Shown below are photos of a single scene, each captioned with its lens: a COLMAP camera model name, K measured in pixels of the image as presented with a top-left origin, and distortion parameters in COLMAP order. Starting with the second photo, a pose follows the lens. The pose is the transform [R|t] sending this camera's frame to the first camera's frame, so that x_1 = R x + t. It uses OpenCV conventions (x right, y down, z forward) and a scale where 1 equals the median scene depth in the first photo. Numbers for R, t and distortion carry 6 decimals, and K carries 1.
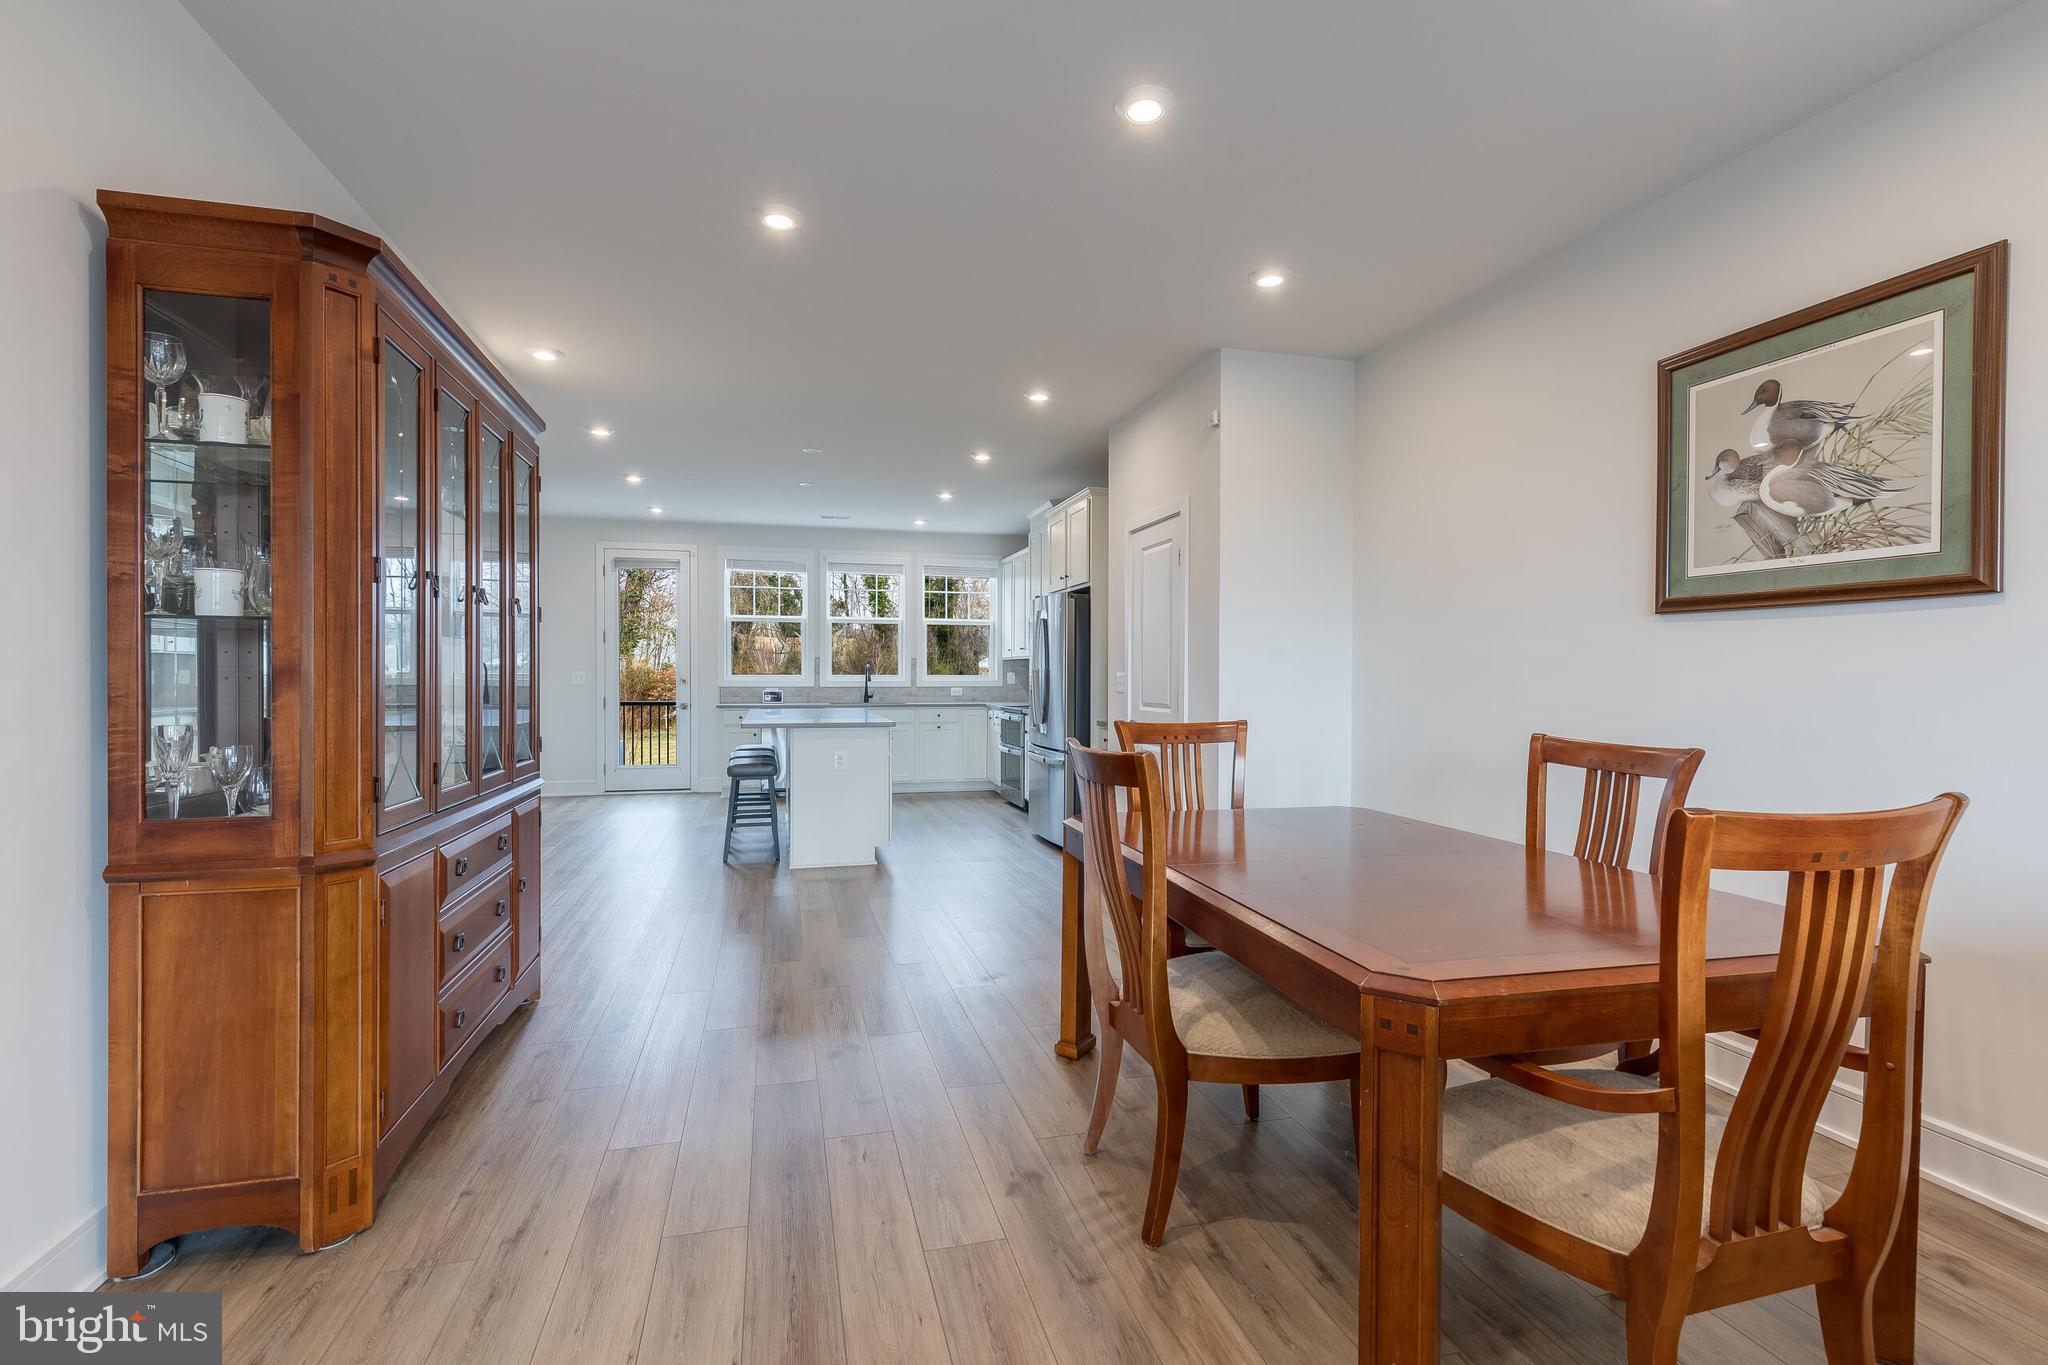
lens RADIAL K [[921.8, 0, 1018.5], [0, 921.8, 680.2], [0, 0, 1]] dist [0.006562, -0.002304]
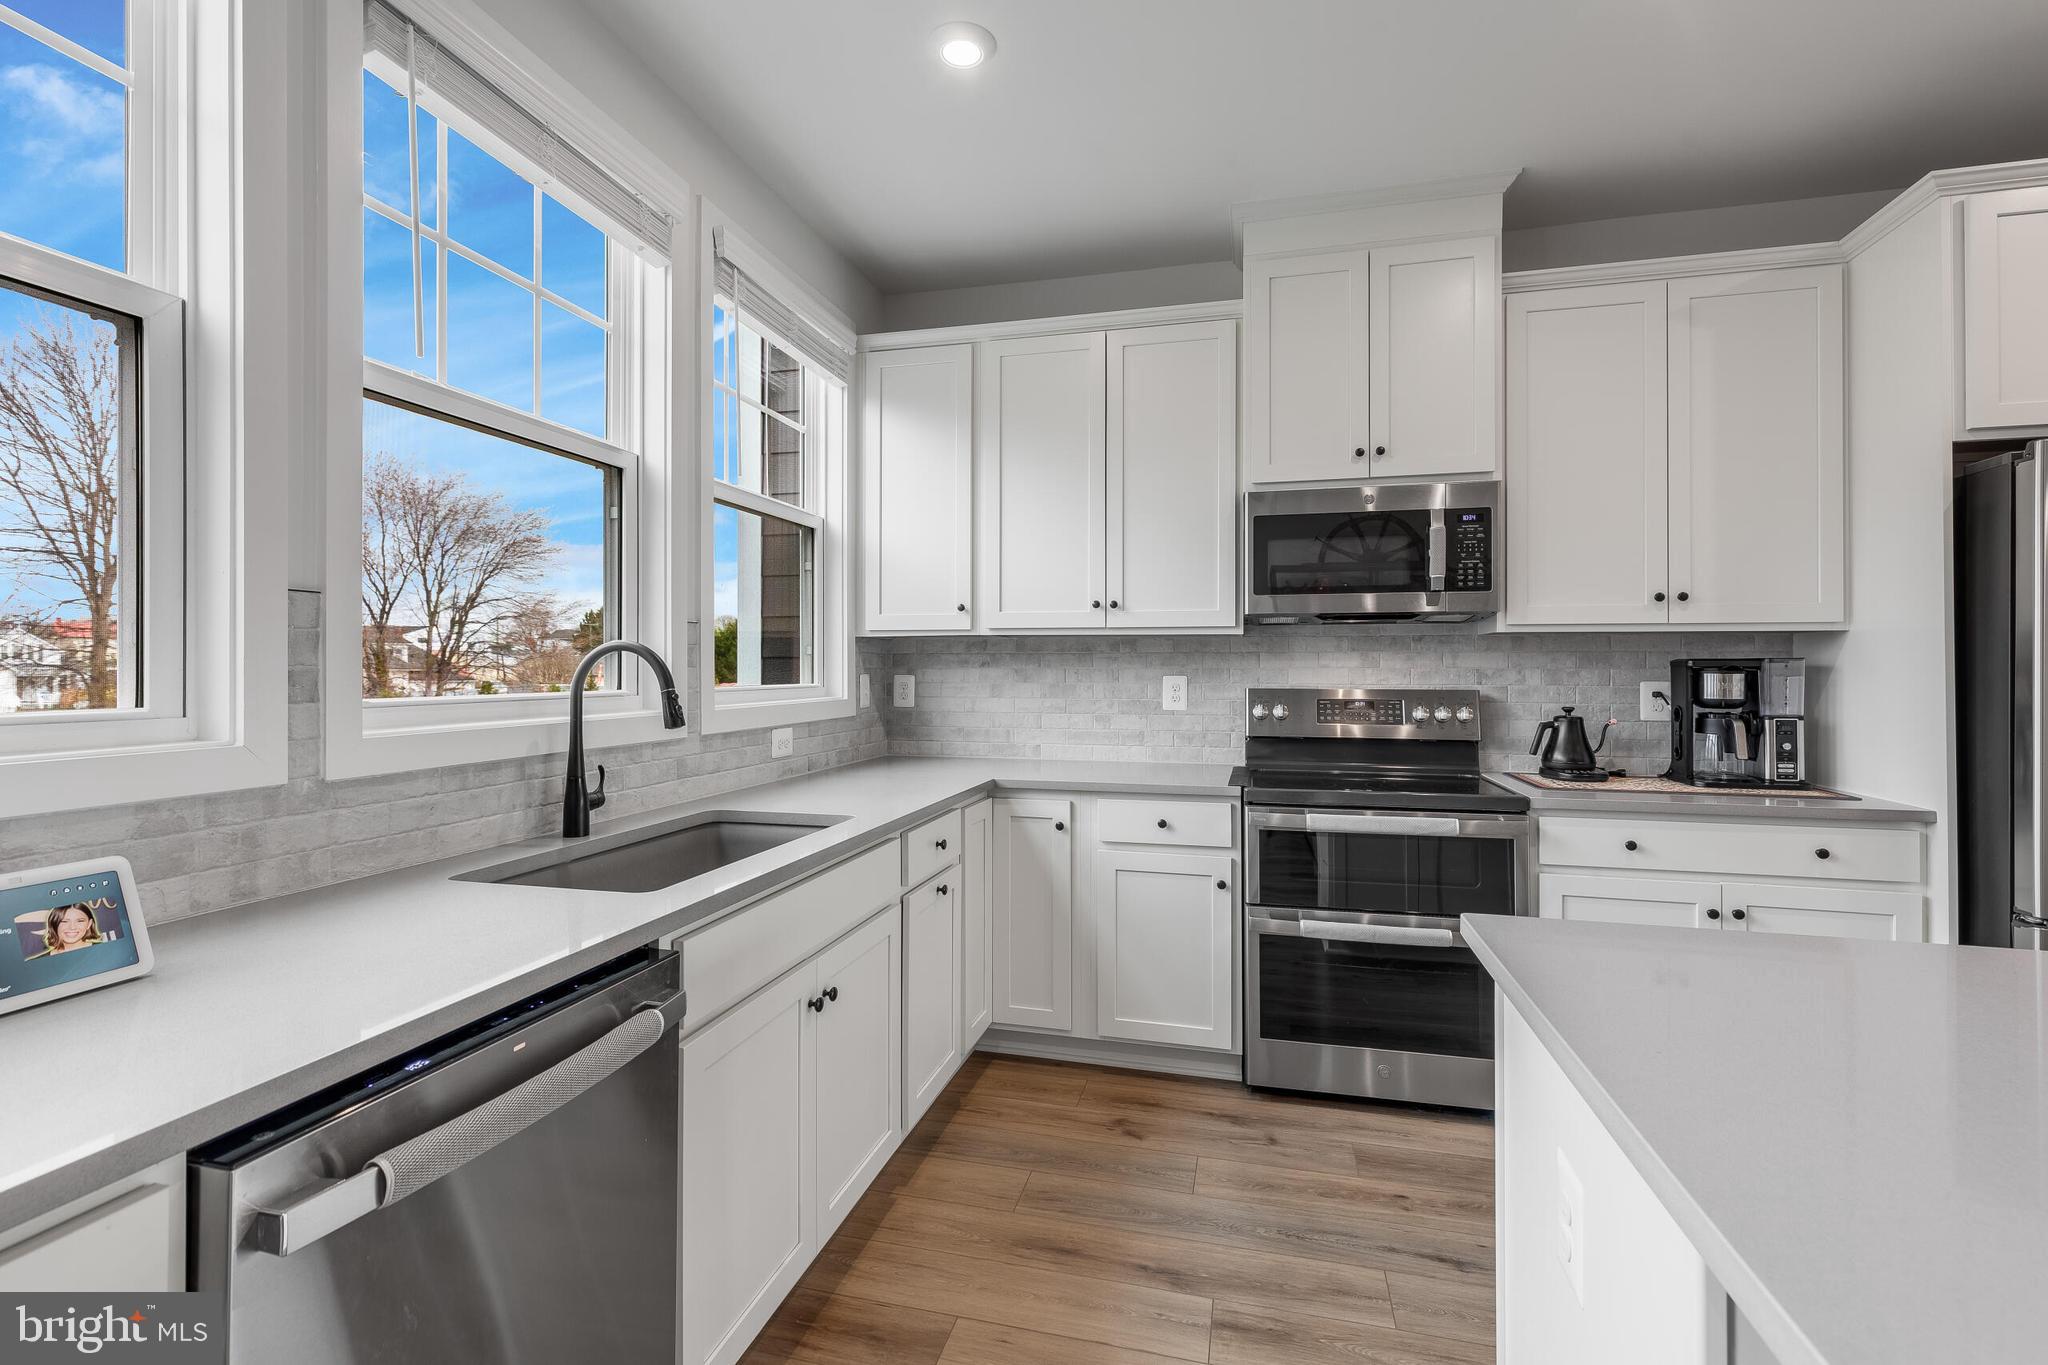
lens RADIAL K [[921.8, 0, 1021.7], [0, 921.8, 660.4], [0, 0, 1]] dist [0.006562, -0.002304]
pose [[0.493256, 0.004785, 0.869871, -0.299693], [0.007213, 0.999928, -0.009590, -0.010851], [-0.869854, 0.011005, 0.493186, 0.849877]]
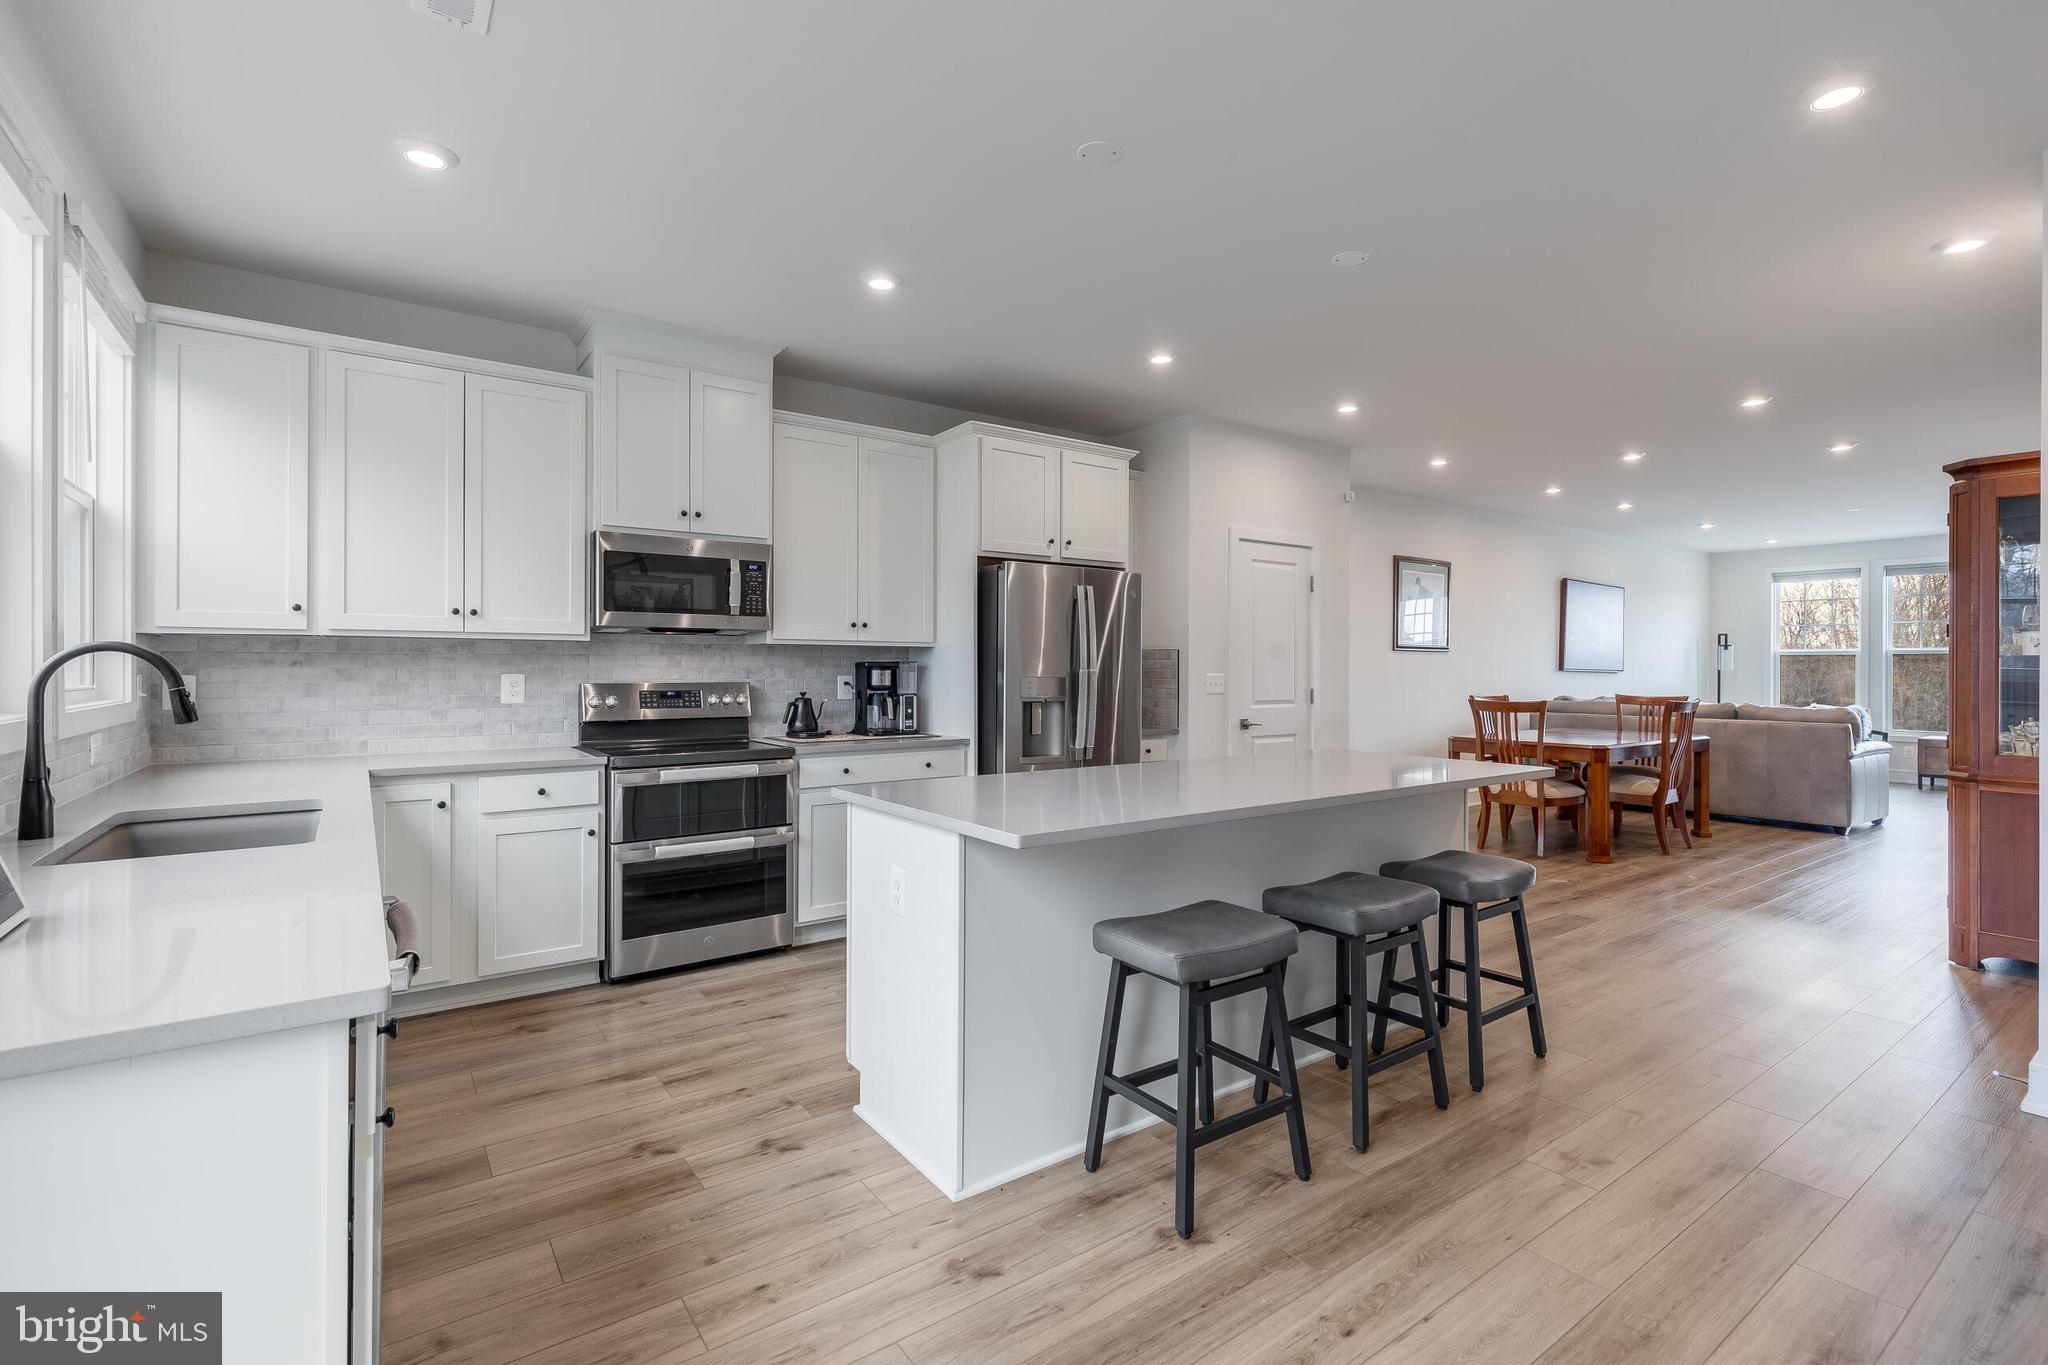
lens RADIAL K [[921.8, 0, 1022.3], [0, 921.8, 663.6], [0, 0, 1]] dist [0.006562, -0.002304]
pose [[-0.350245, 0.000421, 0.936658, -0.434015], [0.005463, 0.999984, 0.001593, -0.011980], [-0.936642, 0.005675, -0.350242, 0.905374]]
